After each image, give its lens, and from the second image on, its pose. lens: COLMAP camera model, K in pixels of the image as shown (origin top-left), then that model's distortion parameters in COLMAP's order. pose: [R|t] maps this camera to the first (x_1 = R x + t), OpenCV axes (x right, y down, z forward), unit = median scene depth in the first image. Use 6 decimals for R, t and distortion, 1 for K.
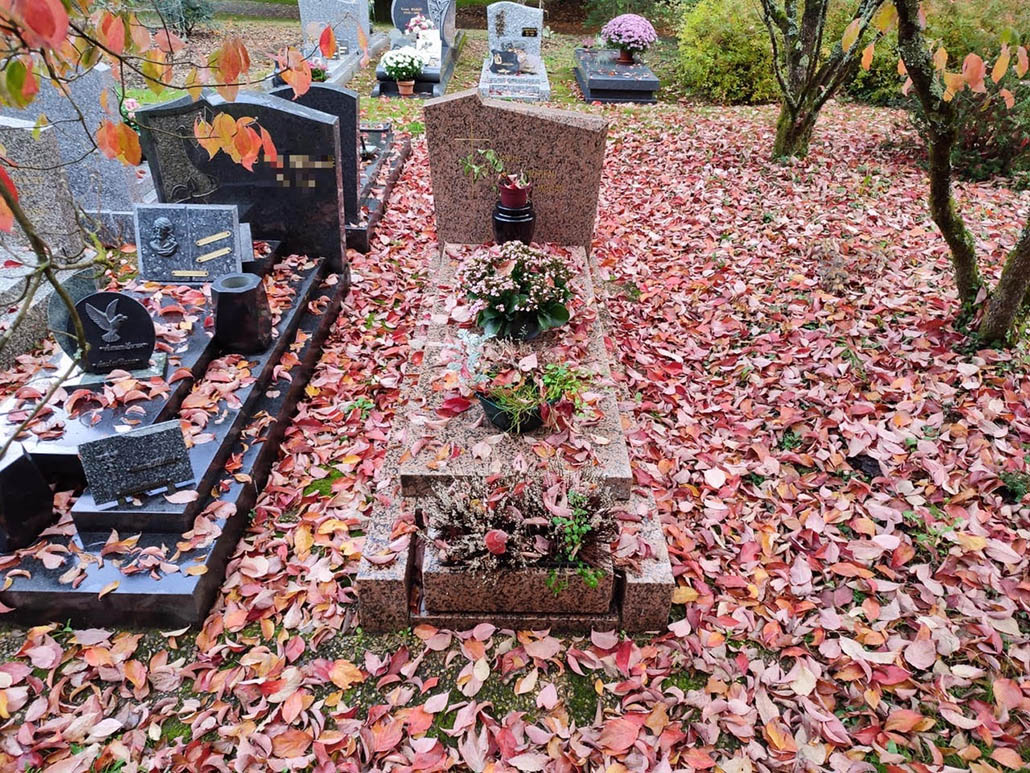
lens RADIAL K [[733.0, 0, 515.0], [0, 733.0, 386.5], [0, 0, 1]] dist [0.007329, -0.003982]
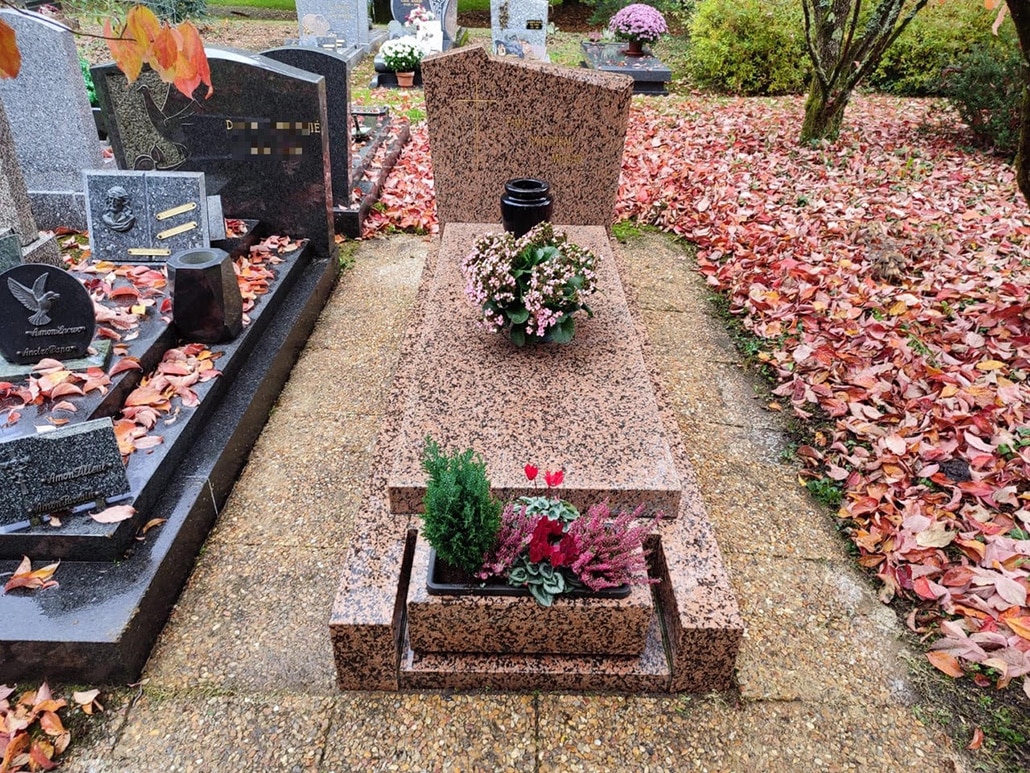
lens RADIAL K [[733.0, 0, 515.0], [0, 733.0, 386.5], [0, 0, 1]] dist [0.007329, -0.003982]
pose [[0.999997, -0.001020, -0.002231, -0.009362], [0.000989, 0.999901, -0.014048, 0.012193], [0.002245, 0.014045, 0.999899, 0.107680]]
